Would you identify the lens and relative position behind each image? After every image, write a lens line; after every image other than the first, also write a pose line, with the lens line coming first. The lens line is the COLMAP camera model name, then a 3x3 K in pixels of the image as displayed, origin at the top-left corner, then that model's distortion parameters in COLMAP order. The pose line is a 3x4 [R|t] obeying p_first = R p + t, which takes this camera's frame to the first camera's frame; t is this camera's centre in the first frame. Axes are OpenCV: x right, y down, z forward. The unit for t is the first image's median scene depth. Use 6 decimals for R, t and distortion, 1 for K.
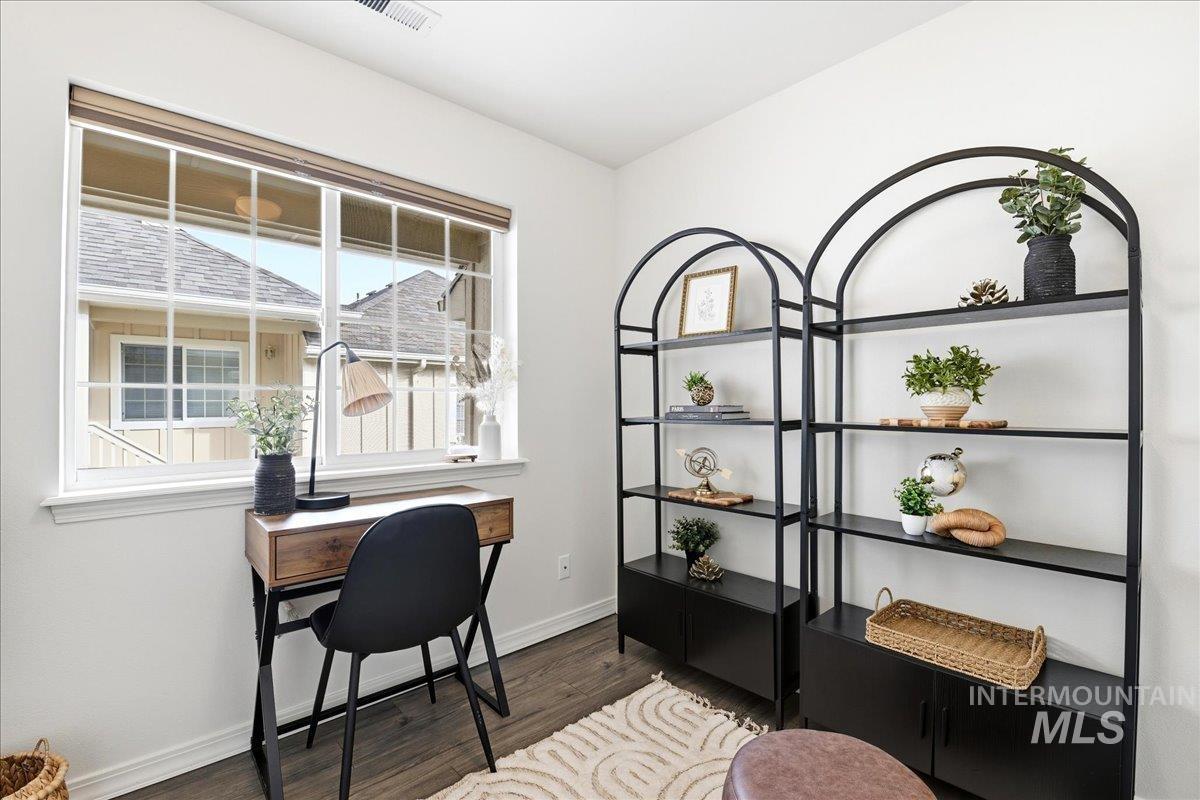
lens RADIAL K [[511.2, 0, 602.1], [0, 511.2, 398.0], [0, 0, 1]] dist [-0.025854, -0.000670]
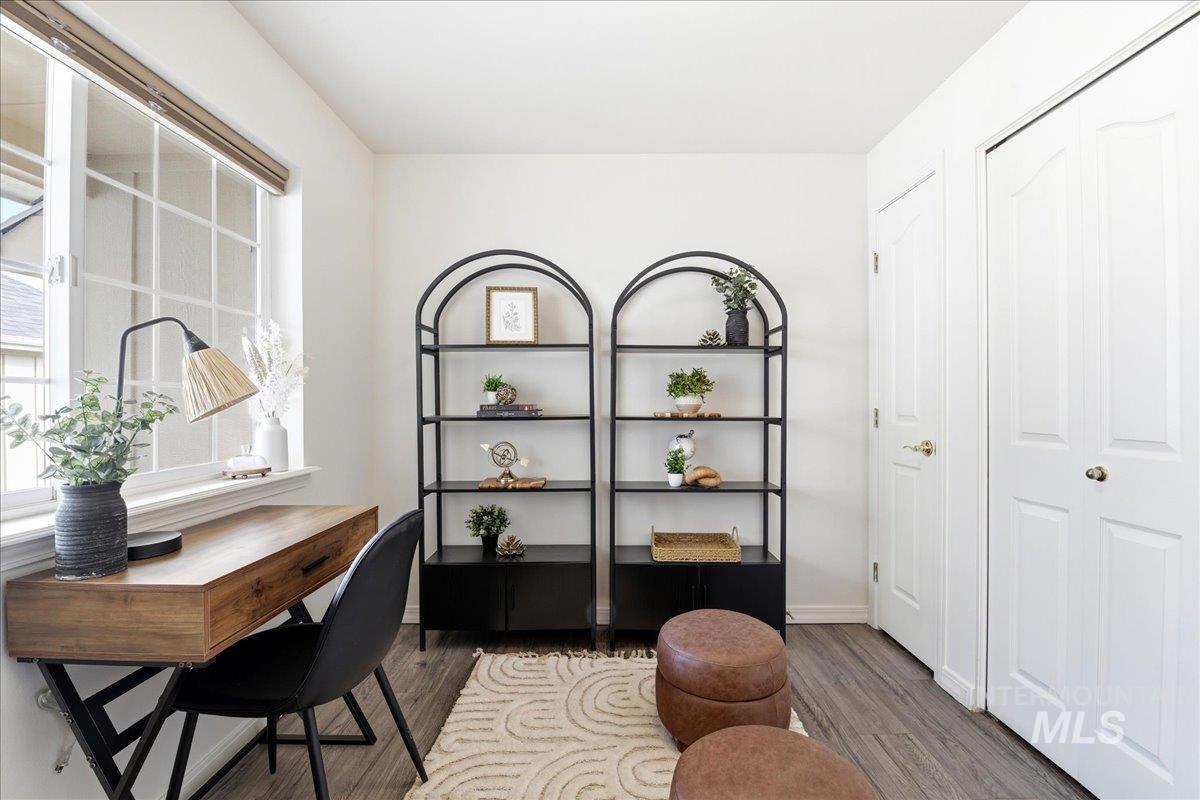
lens RADIAL K [[511.2, 0, 605.3], [0, 511.2, 402.9], [0, 0, 1]] dist [-0.025854, -0.000670]
pose [[0.671340, -0.001474, 0.741148, -0.640234], [-0.008186, 0.999922, 0.009403, -0.002041], [-0.741104, -0.012380, 0.671276, 0.089682]]
